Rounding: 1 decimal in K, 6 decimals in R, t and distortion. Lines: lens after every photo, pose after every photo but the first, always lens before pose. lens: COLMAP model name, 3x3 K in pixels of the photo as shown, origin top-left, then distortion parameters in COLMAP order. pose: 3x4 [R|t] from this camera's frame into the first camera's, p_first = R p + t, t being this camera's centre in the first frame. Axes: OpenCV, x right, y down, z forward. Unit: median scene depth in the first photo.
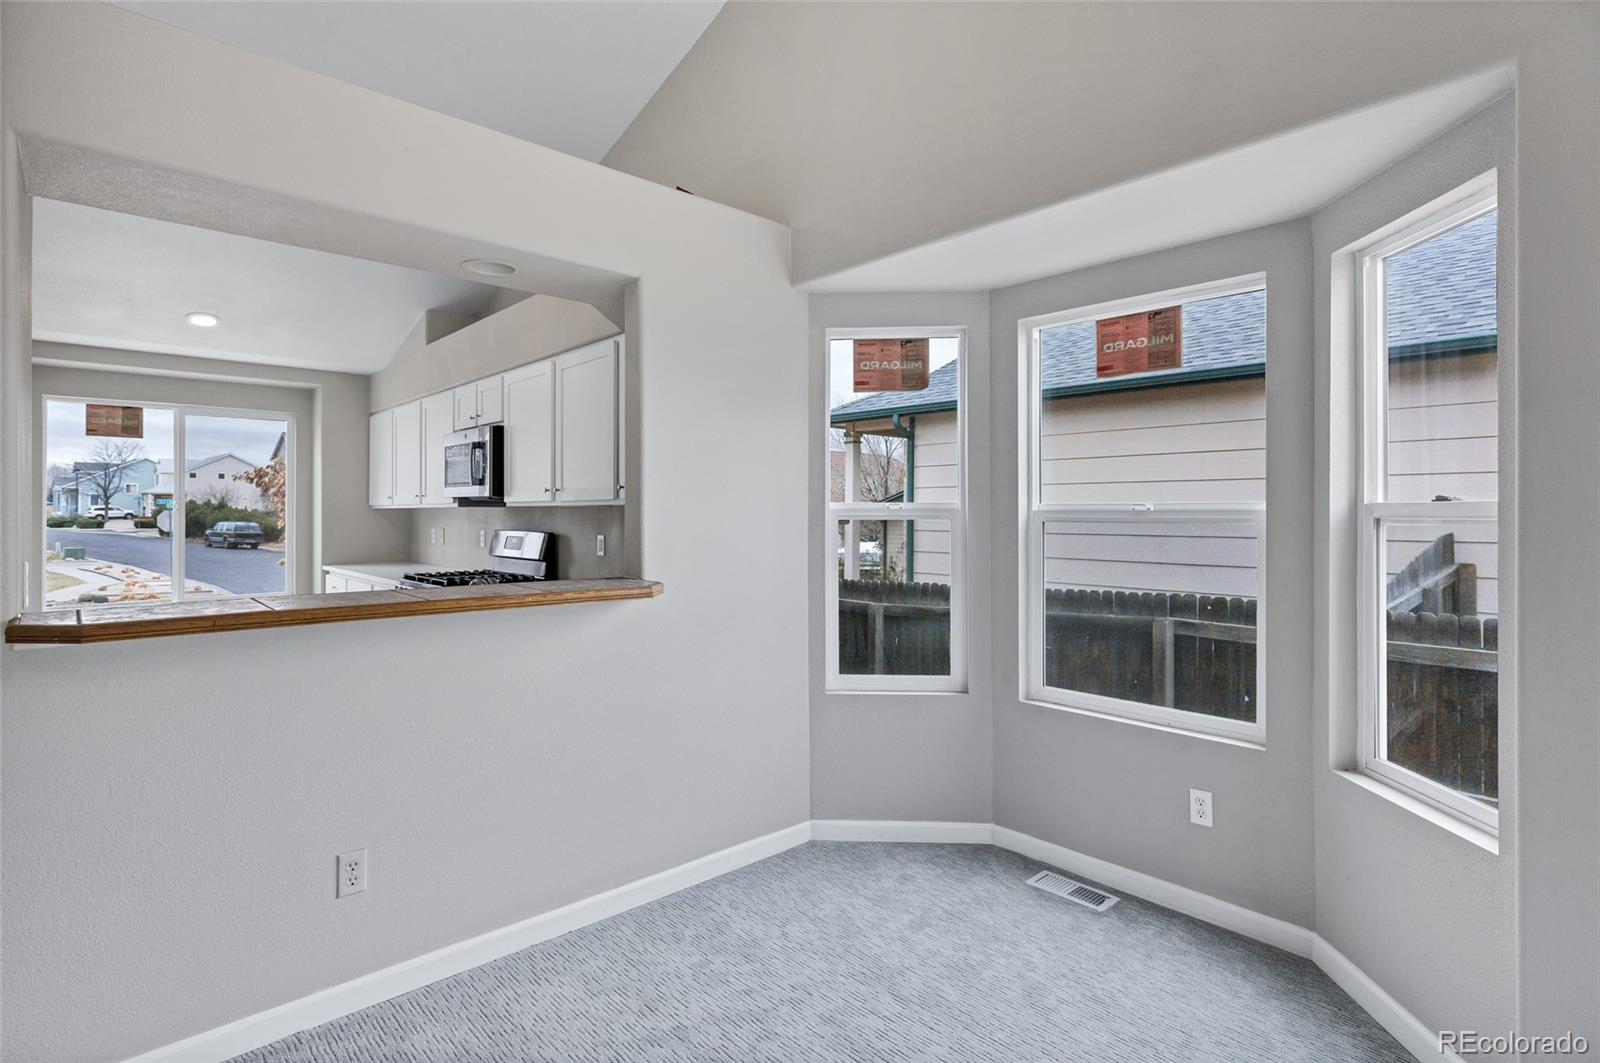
lens RADIAL K [[801.8, 0, 804.0], [0, 801.8, 504.6], [0, 0, 1]] dist [-0.001043, -0.003159]
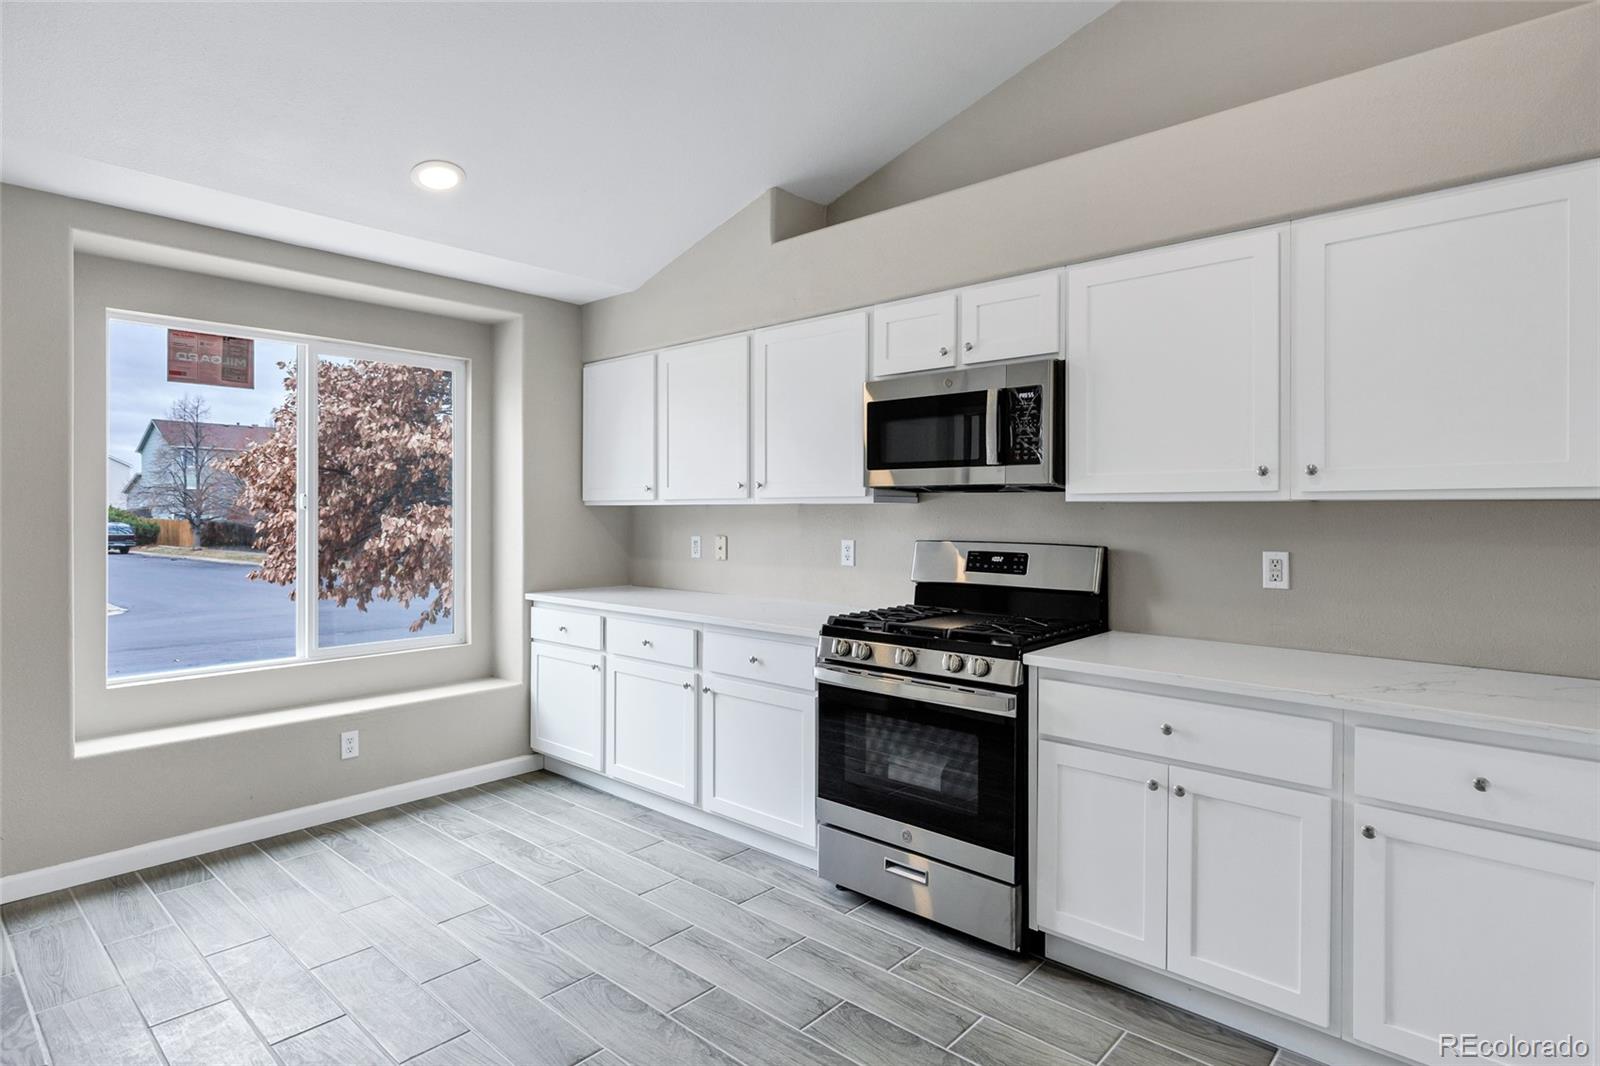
lens RADIAL K [[843.2, 0, 807.4], [0, 843.2, 516.0], [0, 0, 1]] dist [-0.006437, 0.000310]
pose [[0.995763, 0.004856, 0.091828, -0.421243], [-0.005856, 0.999926, 0.010625, 0.004641], [-0.091770, -0.011118, 0.995718, 0.288101]]
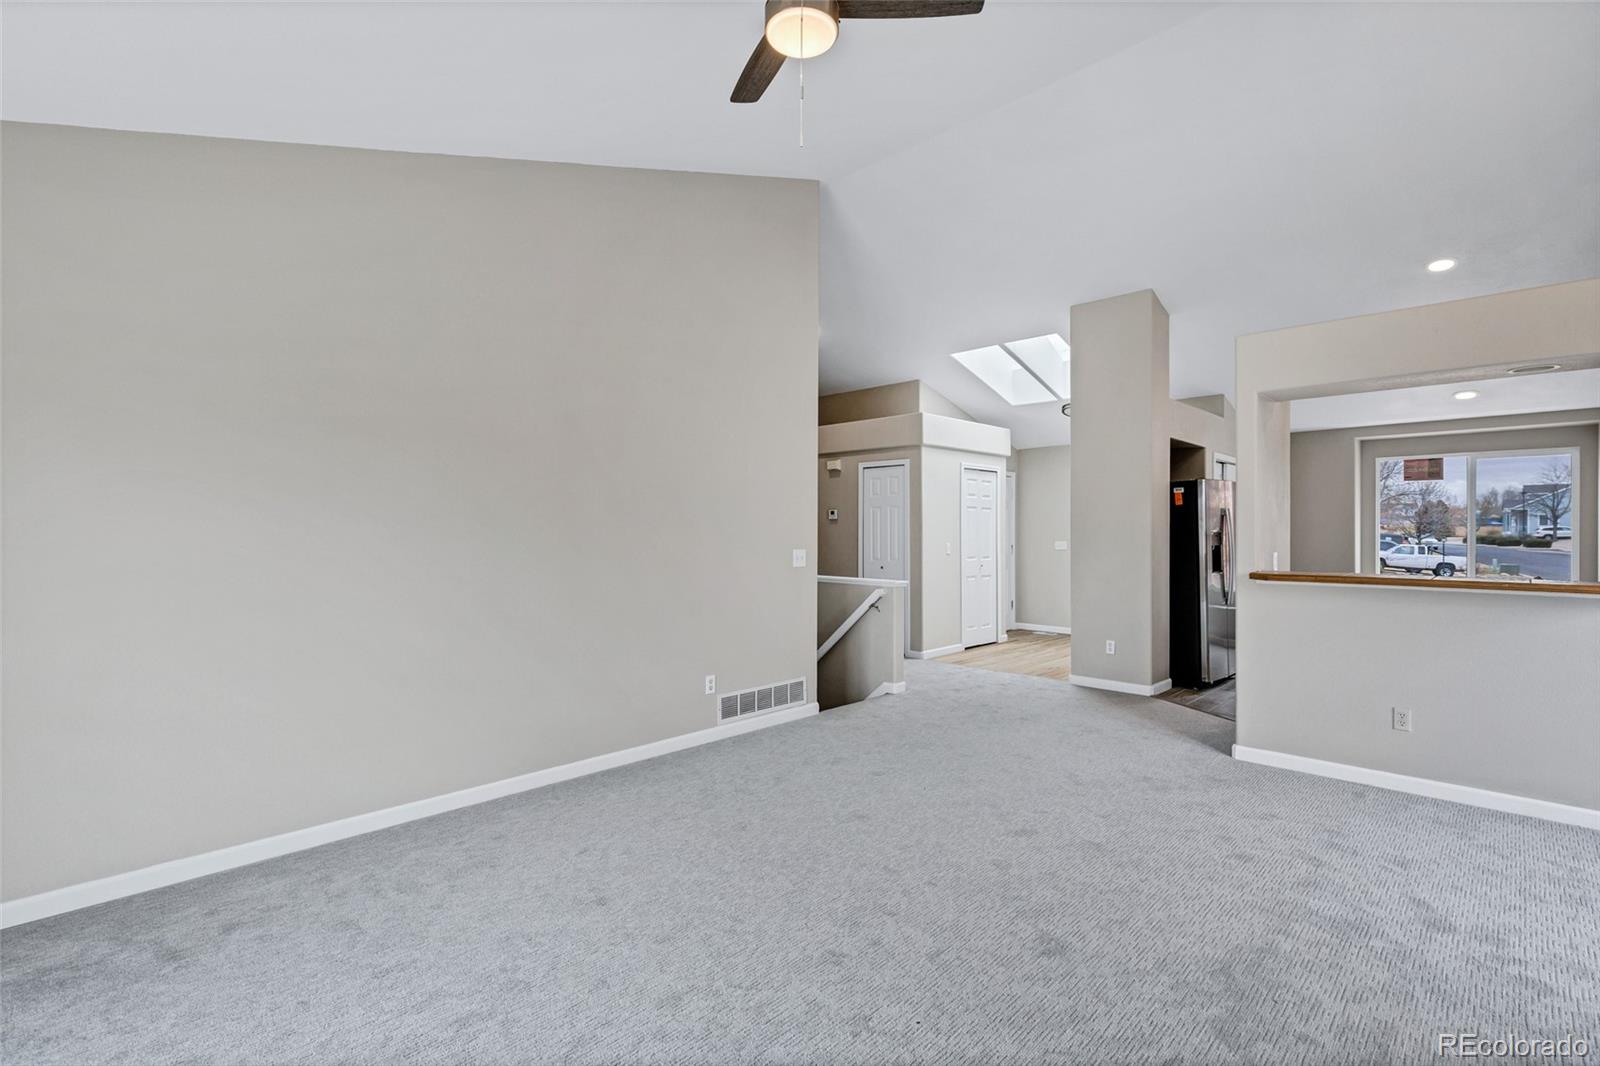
lens RADIAL K [[729.2, 0, 813.3], [0, 729.2, 527.8], [0, 0, 1]] dist [-0.003896, 0.000252]
pose [[0.055679, -0.004854, -0.998437, 0.357155], [0.008426, 0.999955, -0.004392, -0.001753], [0.998413, -0.008169, 0.055718, -0.164490]]
